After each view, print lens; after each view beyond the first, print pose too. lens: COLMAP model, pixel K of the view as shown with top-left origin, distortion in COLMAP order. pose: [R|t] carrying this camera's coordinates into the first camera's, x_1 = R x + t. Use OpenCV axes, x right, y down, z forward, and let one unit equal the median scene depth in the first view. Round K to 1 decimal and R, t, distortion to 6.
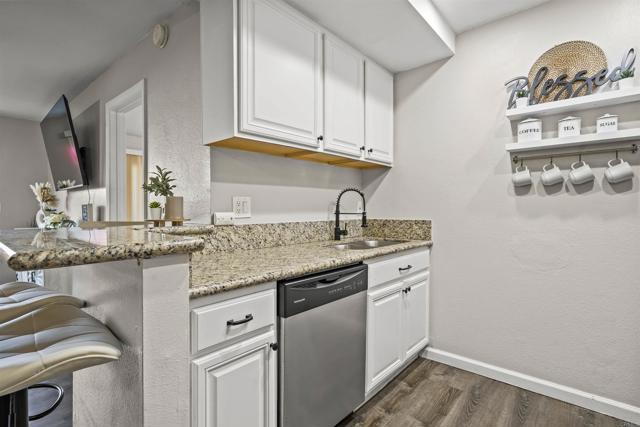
lens RADIAL K [[303.6, 0, 323.9], [0, 303.6, 213.6], [0, 0, 1]] dist [0.000181, -0.001056]
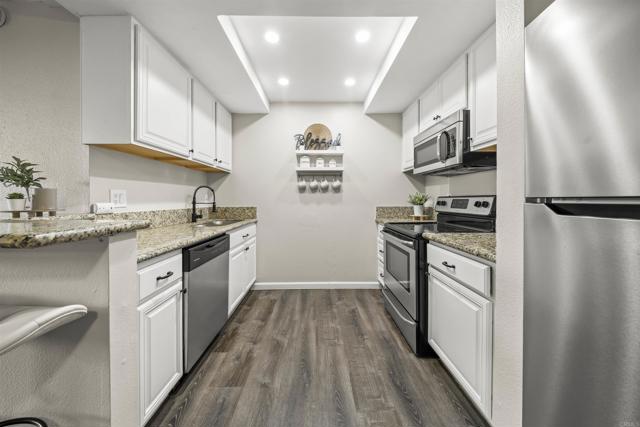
lens RADIAL K [[220.2, 0, 315.6], [0, 220.2, 201.9], [0, 0, 1]] dist [-0.000126, -0.000650]
pose [[0.751682, -0.006371, 0.659495, -0.258469], [0.012351, 0.999914, -0.004418, 0.005526], [-0.659410, 0.011467, 0.751696, -0.169624]]
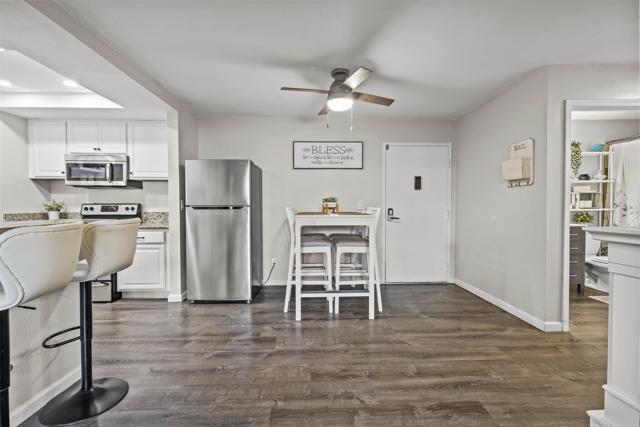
lens RADIAL K [[289.7, 0, 322.4], [0, 289.7, 212.6], [0, 0, 1]] dist [0.003110, -0.000004]
pose [[-0.688811, -0.016786, 0.724746, -1.670682], [0.013595, 0.999257, 0.036065, -0.008529], [-0.724813, 0.034695, -0.688071, 0.510512]]
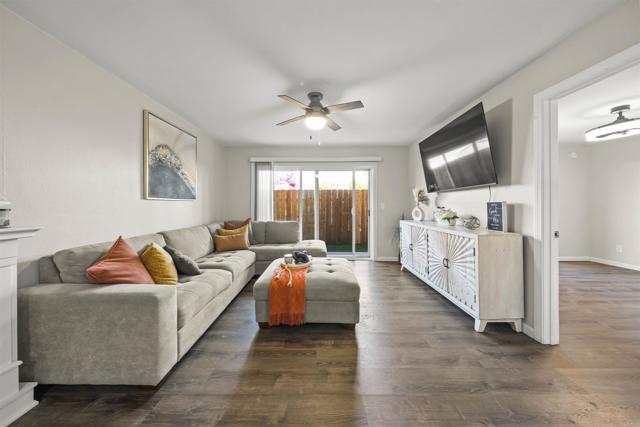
lens RADIAL K [[220.2, 0, 321.0], [0, 220.2, 207.0], [0, 0, 1]] dist [-0.000126, -0.000650]
pose [[0.652446, -0.004366, -0.757823, -0.963550], [-0.006812, 0.999909, -0.011626, 0.000461], [0.757804, 0.012747, 0.652357, 0.073666]]
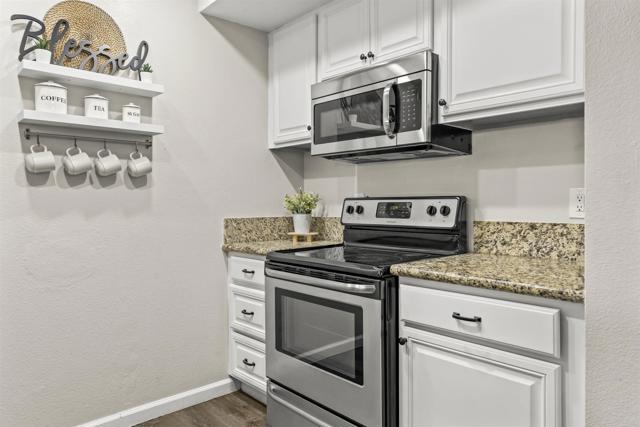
lens RADIAL K [[433.0, 0, 311.1], [0, 433.0, 208.4], [0, 0, 1]] dist [0.004974, -0.000304]
pose [[0.120654, -0.013253, 0.992606, -0.292877], [0.021621, 0.999709, 0.010720, -0.005083], [-0.992459, 0.020168, 0.120906, 0.257564]]
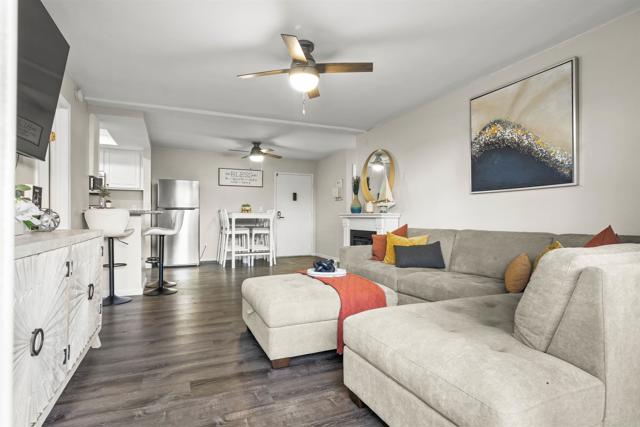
lens RADIAL K [[339.0, 0, 322.1], [0, 339.0, 217.2], [0, 0, 1]] dist [0.029385, 0.000241]
pose [[-0.908220, -0.003461, 0.418478, -2.775655], [0.004021, 0.999847, 0.016995, 0.051862], [-0.418473, 0.017118, -0.908068, 2.386851]]
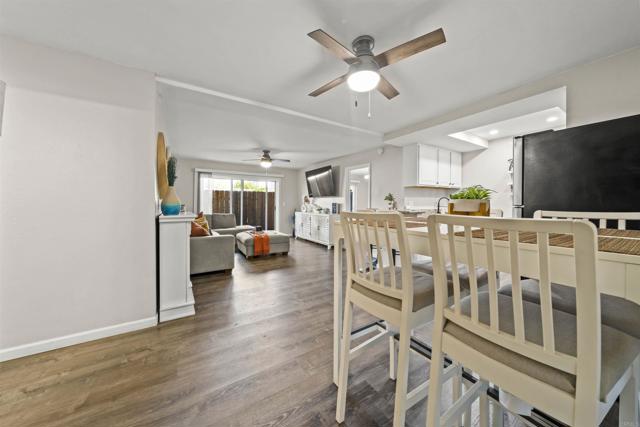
lens RADIAL K [[220.2, 0, 320.2], [0, 220.2, 208.5], [0, 0, 1]] dist [-0.000126, -0.000650]
pose [[0.957651, 0.007572, -0.287831, -0.523396], [-0.006176, 0.999964, 0.005758, 0.017196], [0.287864, -0.003737, 0.957664, -1.581244]]
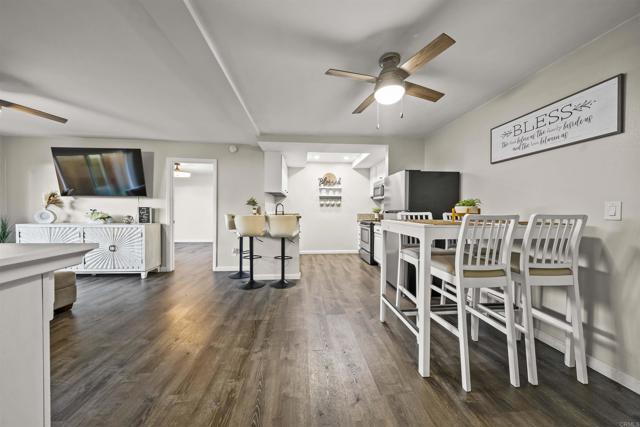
lens RADIAL K [[220.2, 0, 314.9], [0, 220.2, 211.9], [0, 0, 1]] dist [-0.000126, -0.000650]
pose [[0.709358, -0.001108, 0.704847, -1.590820], [0.006692, 0.999964, -0.005164, 0.022713], [-0.704817, 0.008380, 0.709340, -1.104782]]
